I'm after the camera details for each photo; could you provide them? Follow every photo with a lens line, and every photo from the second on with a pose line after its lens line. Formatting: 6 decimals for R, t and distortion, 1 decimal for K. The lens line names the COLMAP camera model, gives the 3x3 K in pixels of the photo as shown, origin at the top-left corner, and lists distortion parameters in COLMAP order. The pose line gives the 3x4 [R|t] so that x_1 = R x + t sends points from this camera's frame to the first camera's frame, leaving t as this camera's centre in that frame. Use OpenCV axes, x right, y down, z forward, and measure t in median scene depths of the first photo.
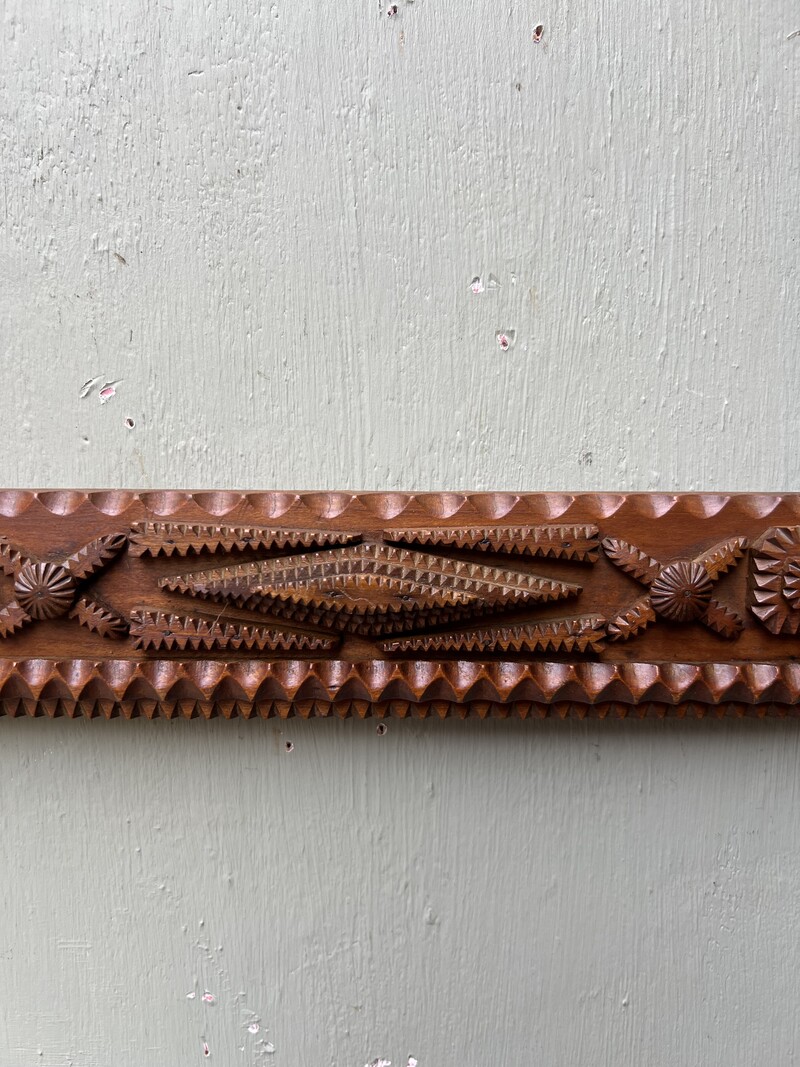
lens RADIAL K [[790.0, 0, 400.0], [0, 790.0, 533.5], [0, 0, 1]] dist [0.006718, -0.030736]
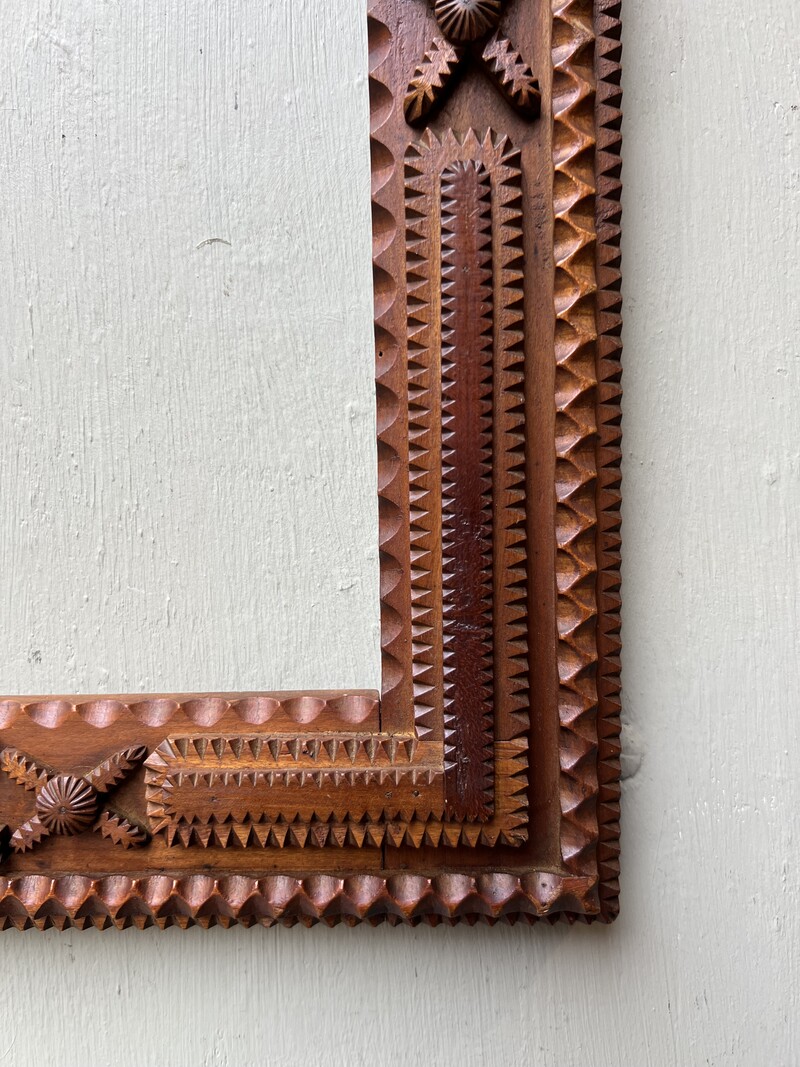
lens RADIAL K [[790.0, 0, 400.0], [0, 790.0, 533.5], [0, 0, 1]] dist [0.006718, -0.030736]
pose [[0.998964, -0.026126, -0.037265, 0.758867], [0.023172, 0.996715, -0.077599, -0.166409], [0.039170, 0.076655, 0.996288, 0.007109]]
